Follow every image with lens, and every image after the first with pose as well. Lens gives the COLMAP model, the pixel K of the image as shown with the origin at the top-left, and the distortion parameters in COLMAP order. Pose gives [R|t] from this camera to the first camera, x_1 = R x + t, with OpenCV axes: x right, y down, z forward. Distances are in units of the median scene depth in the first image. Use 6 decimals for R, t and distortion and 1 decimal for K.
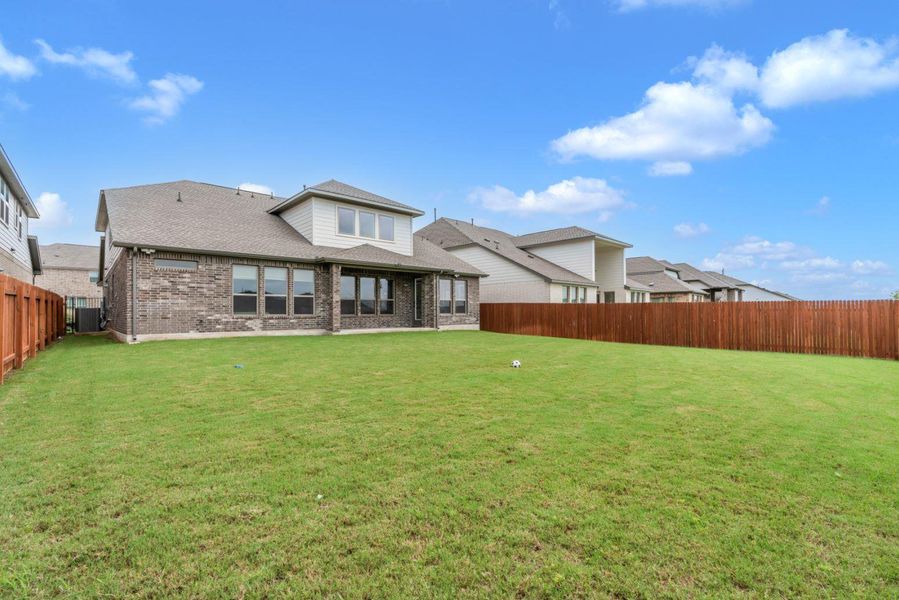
lens RADIAL K [[406.6, 0, 446.6], [0, 406.6, 311.1], [0, 0, 1]] dist [-0.021830, 0.000181]
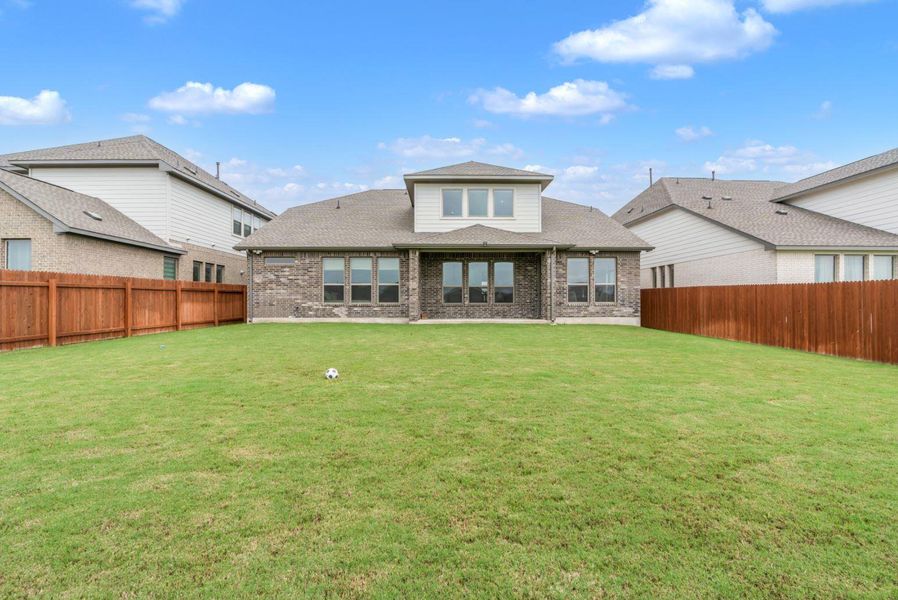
lens RADIAL K [[407.5, 0, 446.5], [0, 407.5, 299.1], [0, 0, 1]] dist [-0.010407, 0.000978]
pose [[0.748387, -0.004113, -0.663250, 0.371517], [0.001158, 0.999987, -0.004895, 0.004262], [0.663262, 0.002895, 0.748382, 0.298994]]
